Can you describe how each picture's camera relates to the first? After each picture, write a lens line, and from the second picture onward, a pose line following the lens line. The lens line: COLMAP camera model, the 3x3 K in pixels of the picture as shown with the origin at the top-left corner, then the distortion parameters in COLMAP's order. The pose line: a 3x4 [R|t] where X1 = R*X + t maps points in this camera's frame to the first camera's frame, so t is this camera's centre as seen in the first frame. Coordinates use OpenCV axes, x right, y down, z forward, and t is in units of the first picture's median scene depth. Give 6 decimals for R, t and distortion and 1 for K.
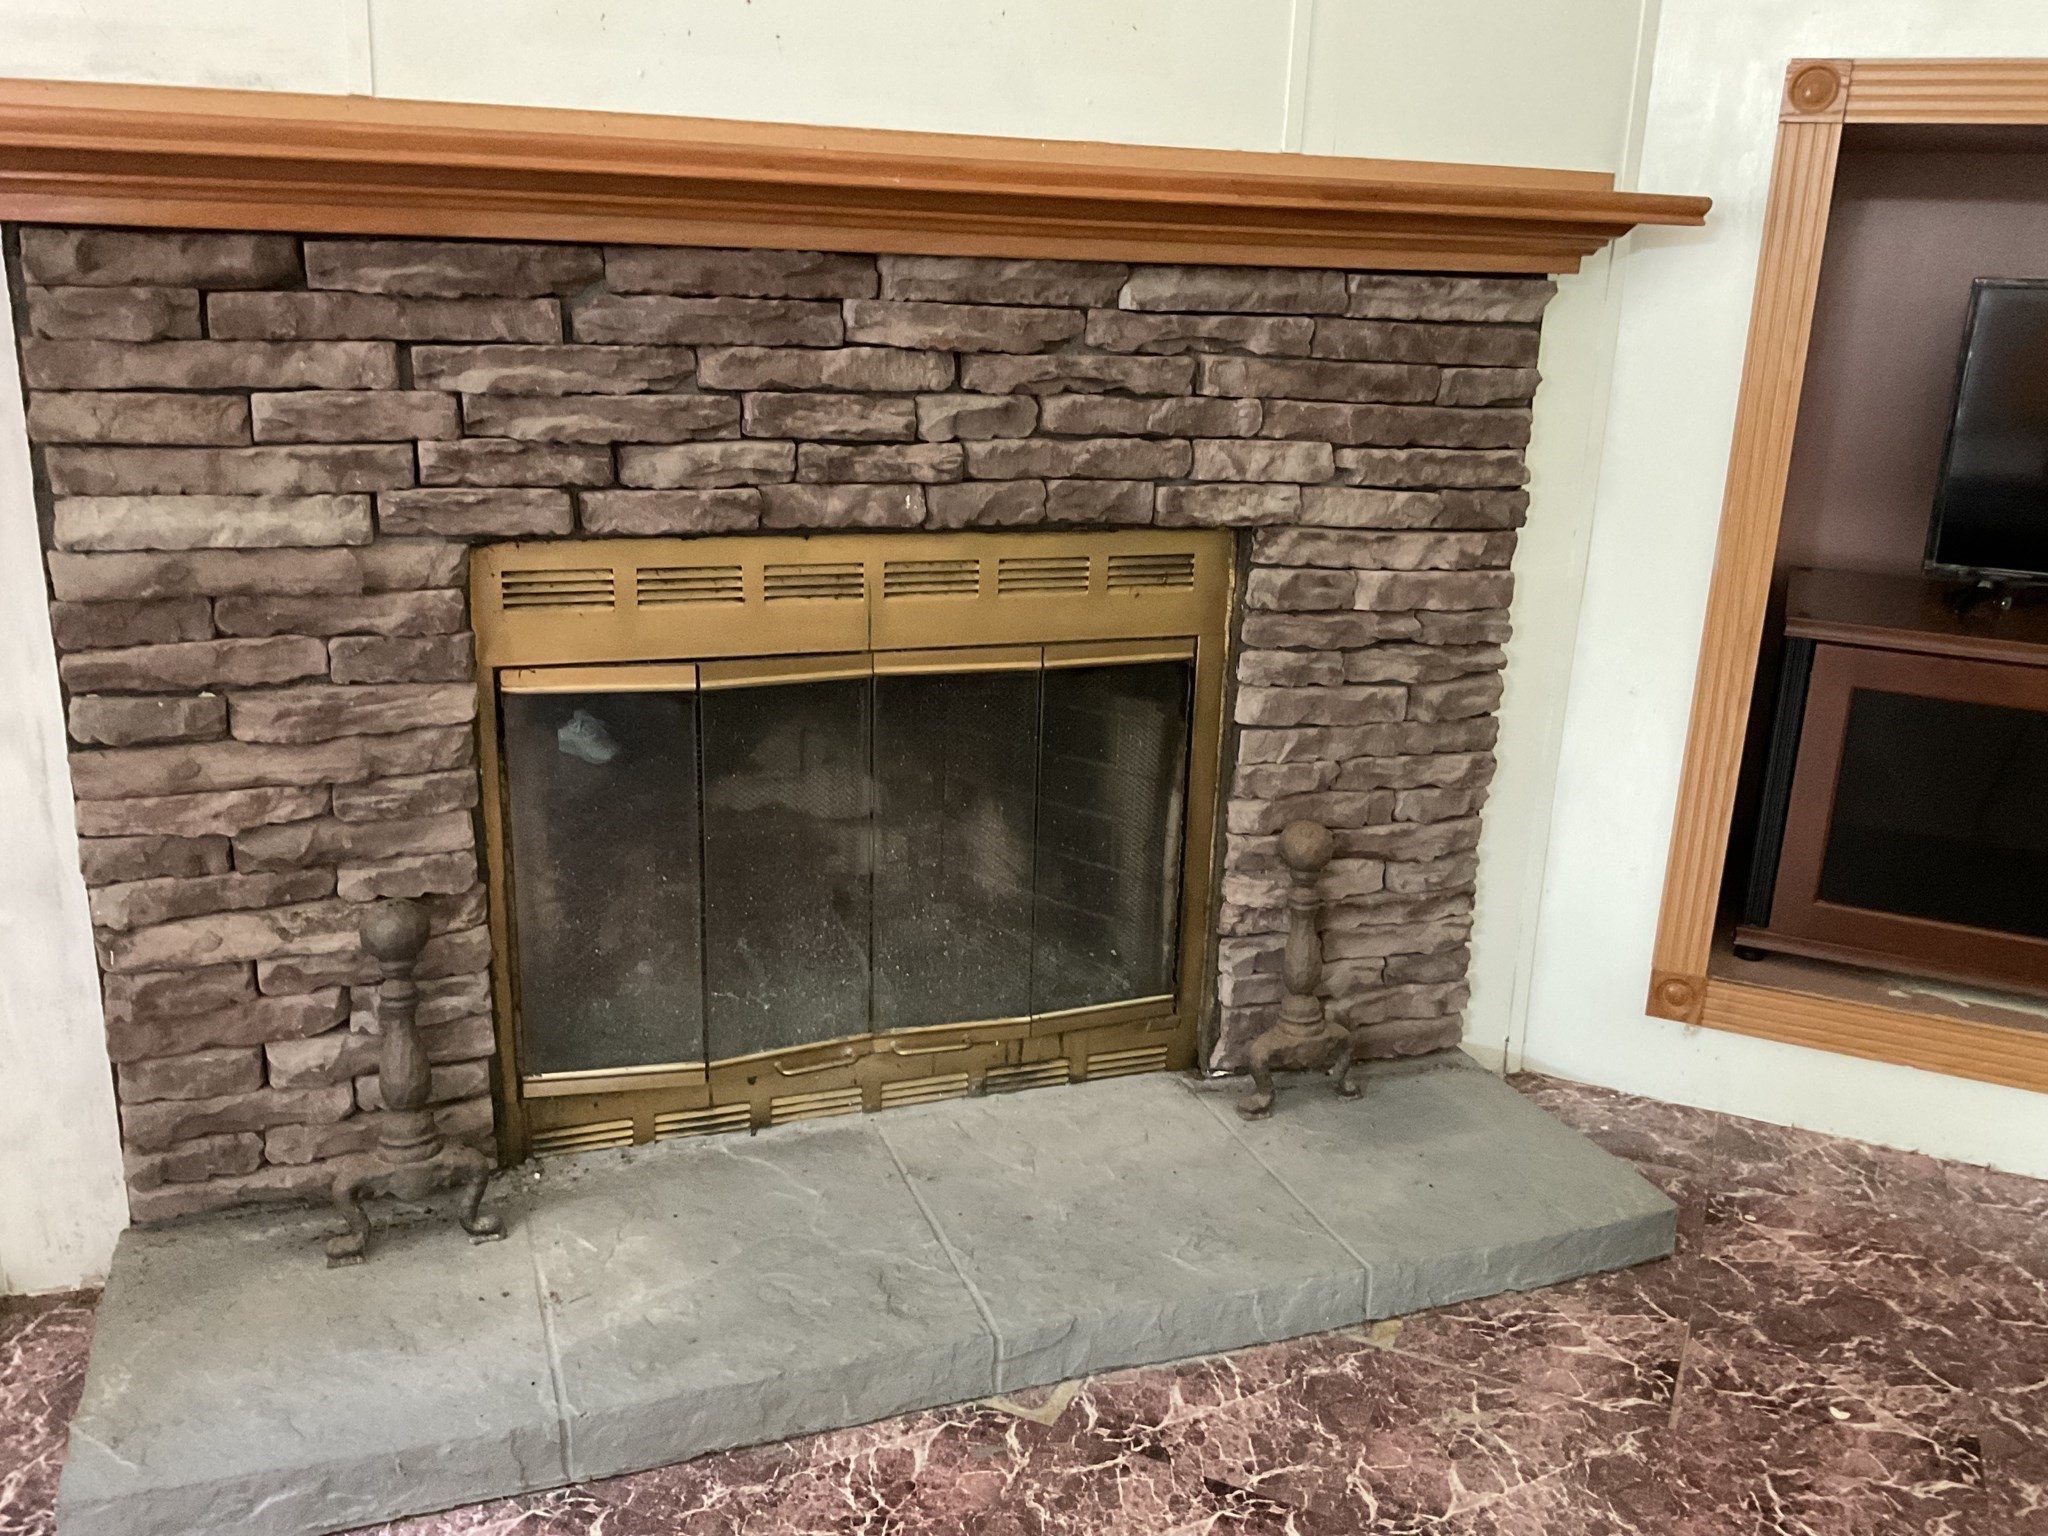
lens RADIAL K [[1725.3, 0, 1012.9], [0, 1725.3, 783.3], [0, 0, 1]] dist [0.052920, -0.092114]
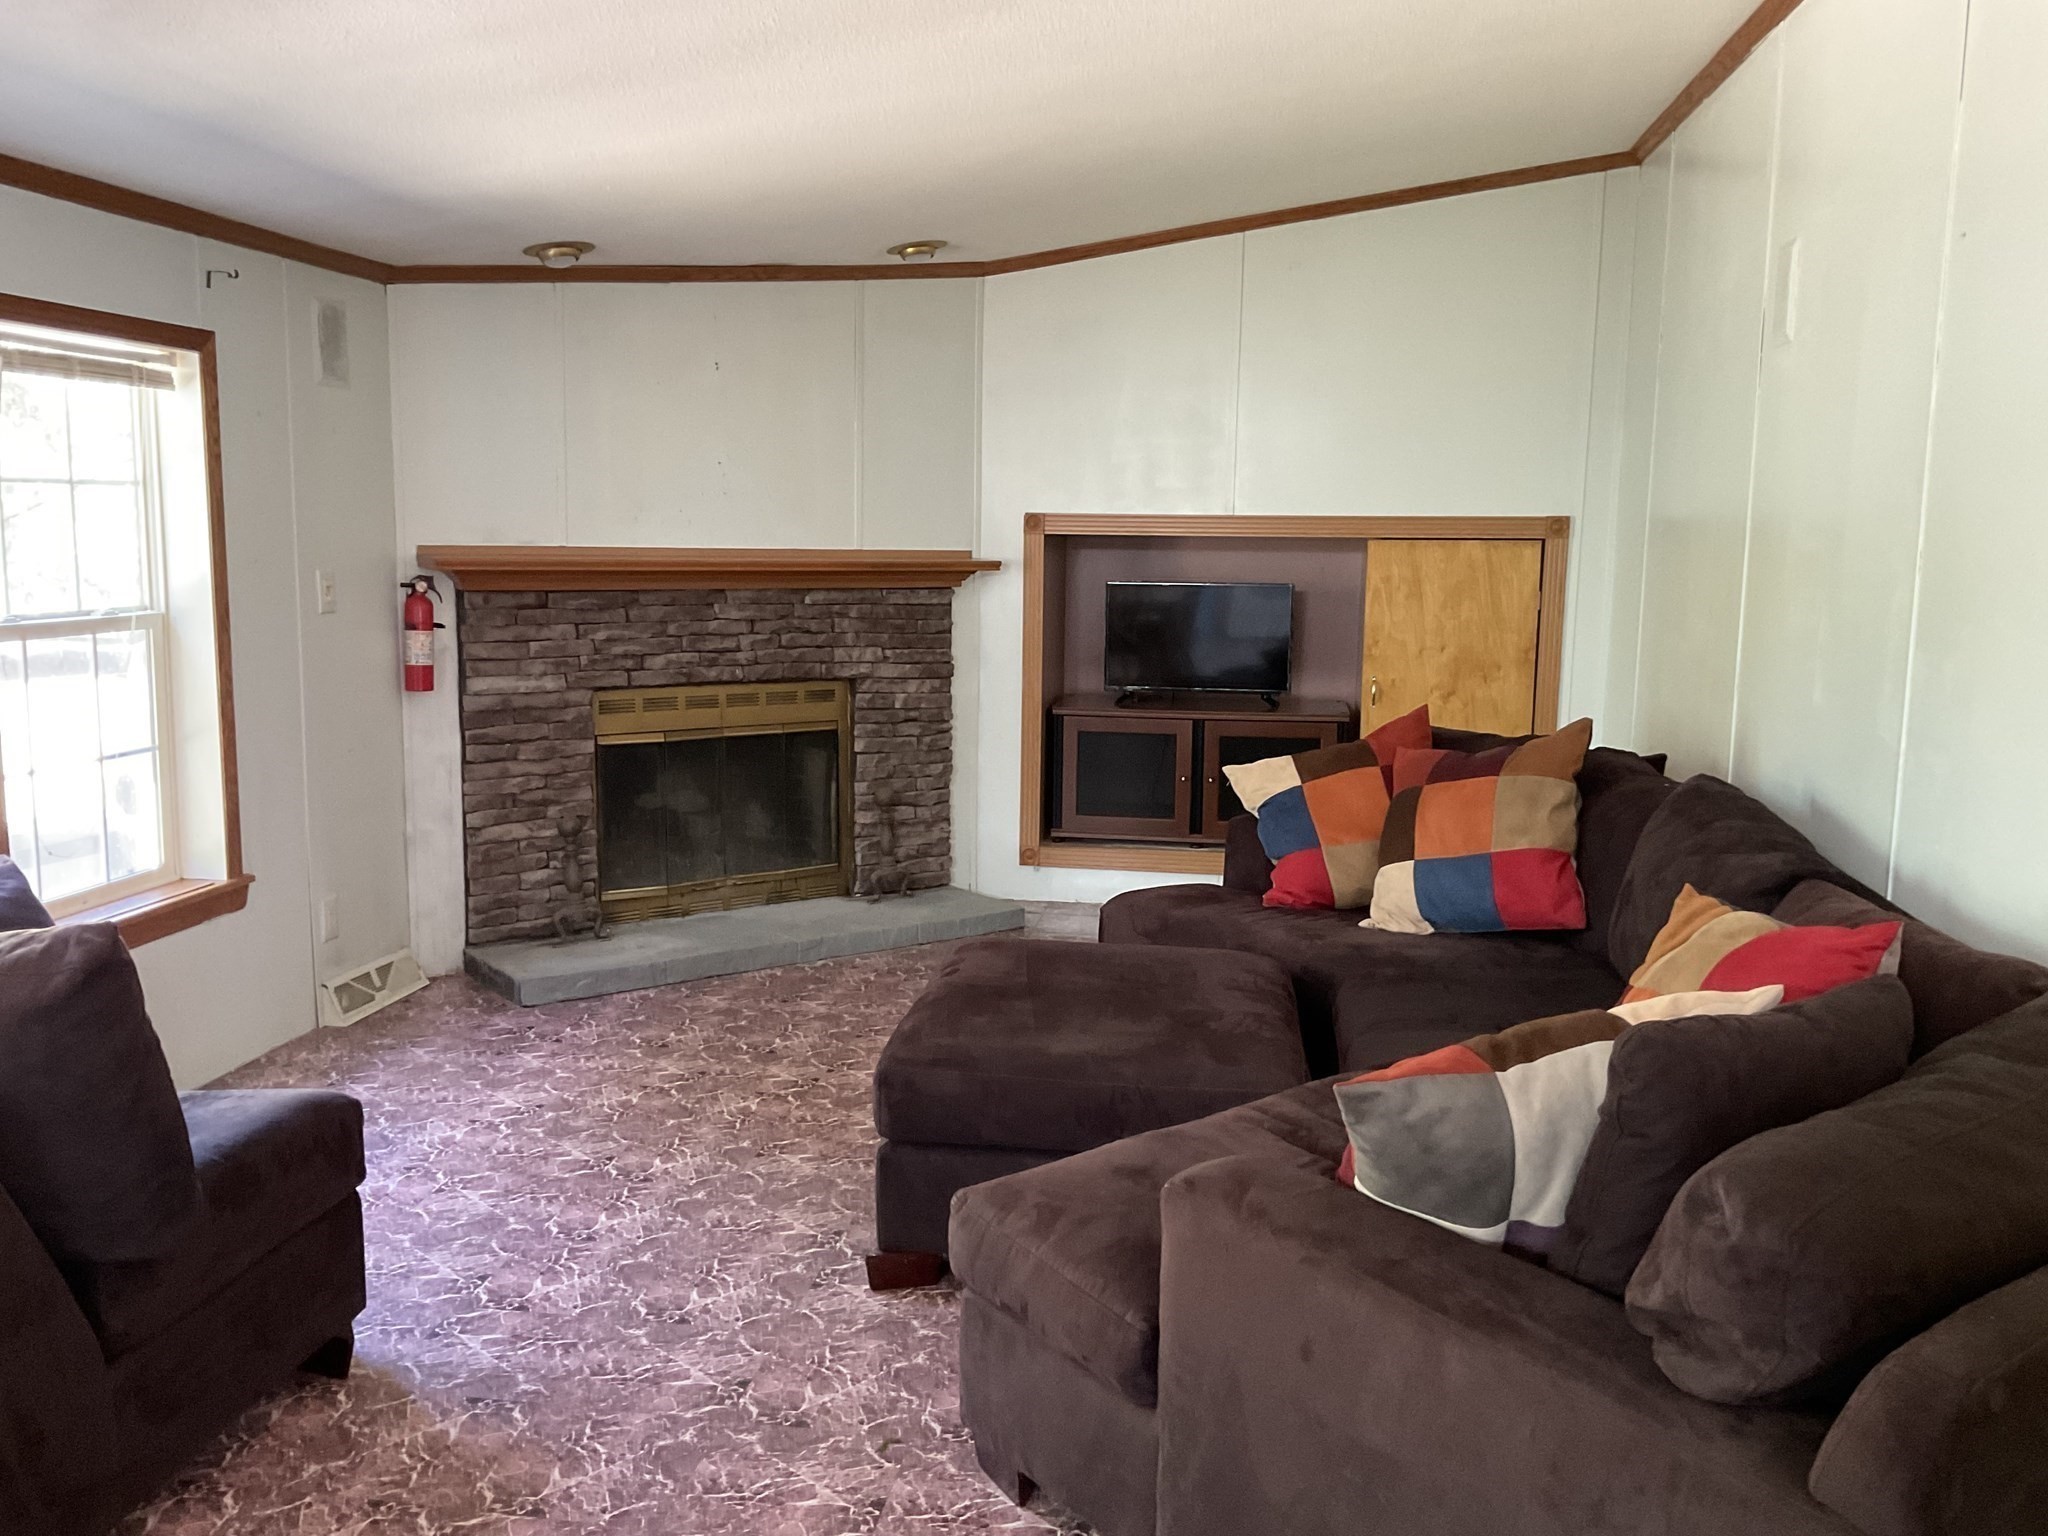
lens RADIAL K [[1725.3, 0, 1030.6], [0, 1725.3, 782.9], [0, 0, 1]] dist [0.052920, -0.092114]
pose [[0.960635, -0.058479, 0.271588, -0.374869], [0.095513, 0.987523, -0.125203, 0.413463], [-0.260877, 0.146215, 0.954235, -1.787174]]
